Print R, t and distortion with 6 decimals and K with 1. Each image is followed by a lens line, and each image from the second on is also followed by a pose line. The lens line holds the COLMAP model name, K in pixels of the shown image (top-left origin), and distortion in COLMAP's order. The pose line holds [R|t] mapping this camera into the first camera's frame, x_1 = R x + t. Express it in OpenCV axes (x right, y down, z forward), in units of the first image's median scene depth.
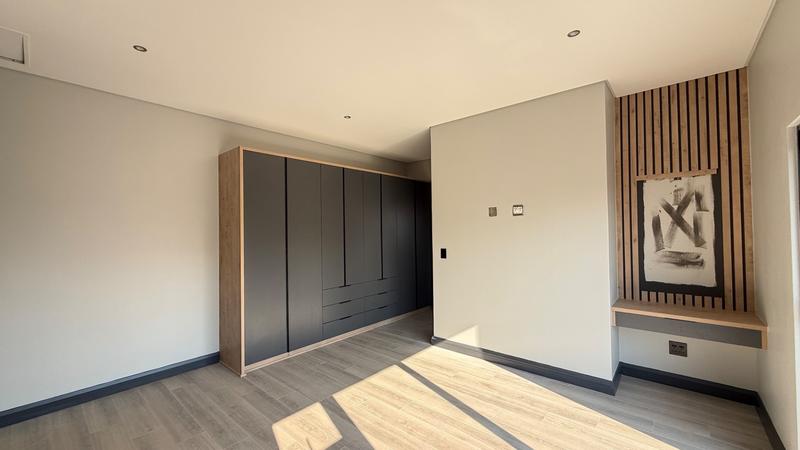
lens RADIAL K [[316.7, 0, 400.0], [0, 316.7, 225.0], [0, 0, 1]] dist [0.001484, 0.000493]
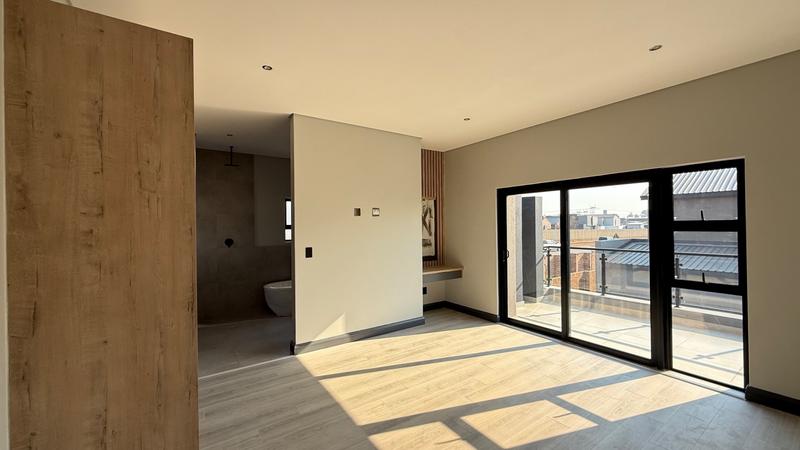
lens RADIAL K [[316.7, 0, 400.0], [0, 316.7, 225.0], [0, 0, 1]] dist [0.001484, 0.000493]
pose [[0.248472, 0.009031, 0.968597, -0.987657], [-0.008064, 0.999941, -0.007255, 0.016598], [-0.968606, -0.006008, 0.248530, 0.686871]]
